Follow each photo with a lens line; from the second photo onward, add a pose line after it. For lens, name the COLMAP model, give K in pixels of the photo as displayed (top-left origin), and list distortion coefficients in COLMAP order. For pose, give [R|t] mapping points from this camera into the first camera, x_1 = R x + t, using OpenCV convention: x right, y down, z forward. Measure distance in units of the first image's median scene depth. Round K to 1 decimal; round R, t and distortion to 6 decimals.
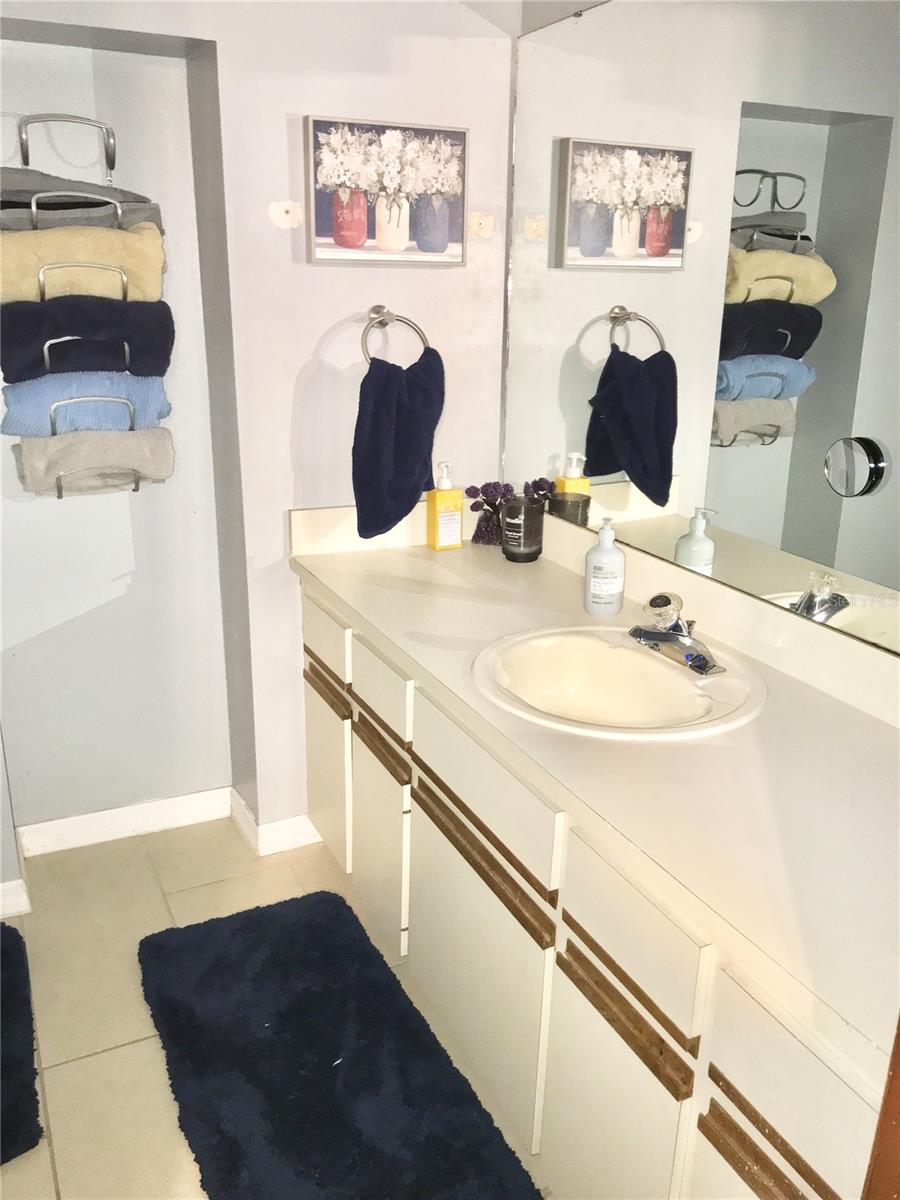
lens RADIAL K [[988.1, 0, 463.1], [0, 988.1, 603.0], [0, 0, 1]] dist [0.047515, -0.075732]
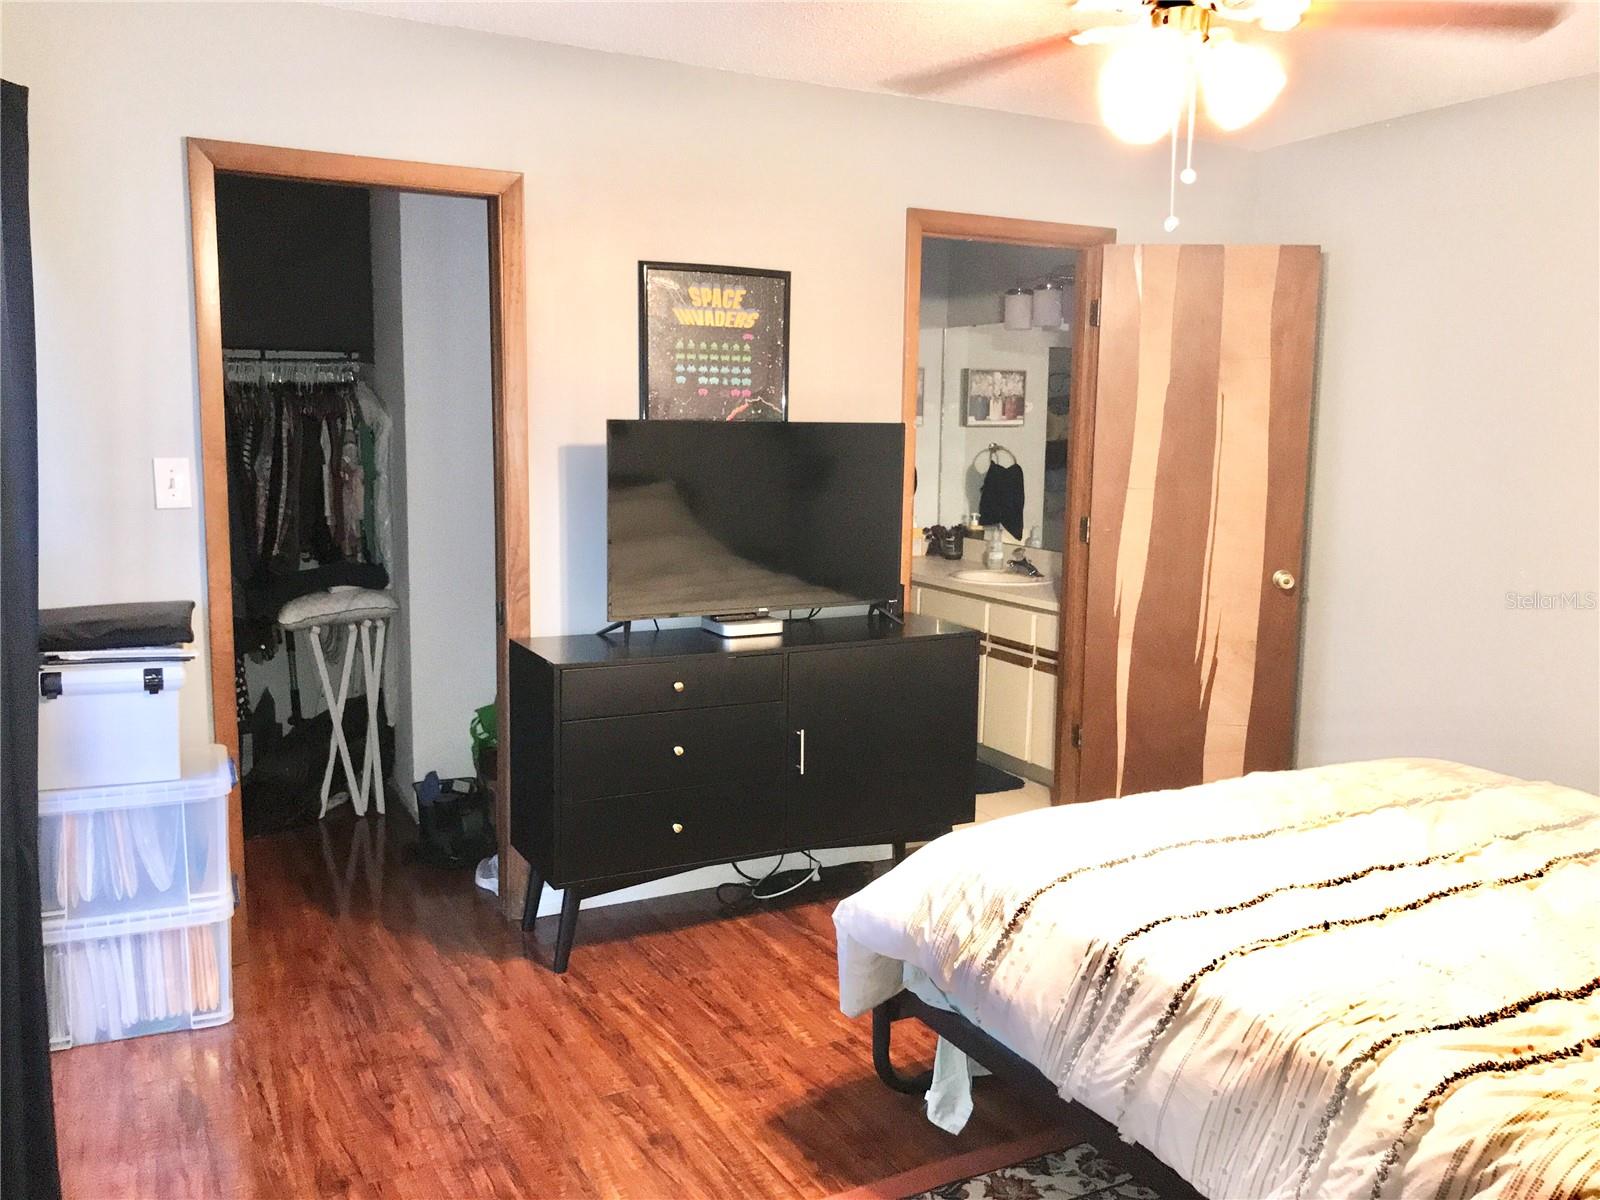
lens RADIAL K [[1317.4, 0, 787.7], [0, 1317.4, 603.0], [0, 0, 1]] dist [0.047515, -0.075732]
pose [[0.999878, -0.009355, 0.012471, -0.309866], [0.011362, 0.985030, -0.172009, 0.497597], [-0.010675, 0.172130, 0.985016, -1.645856]]
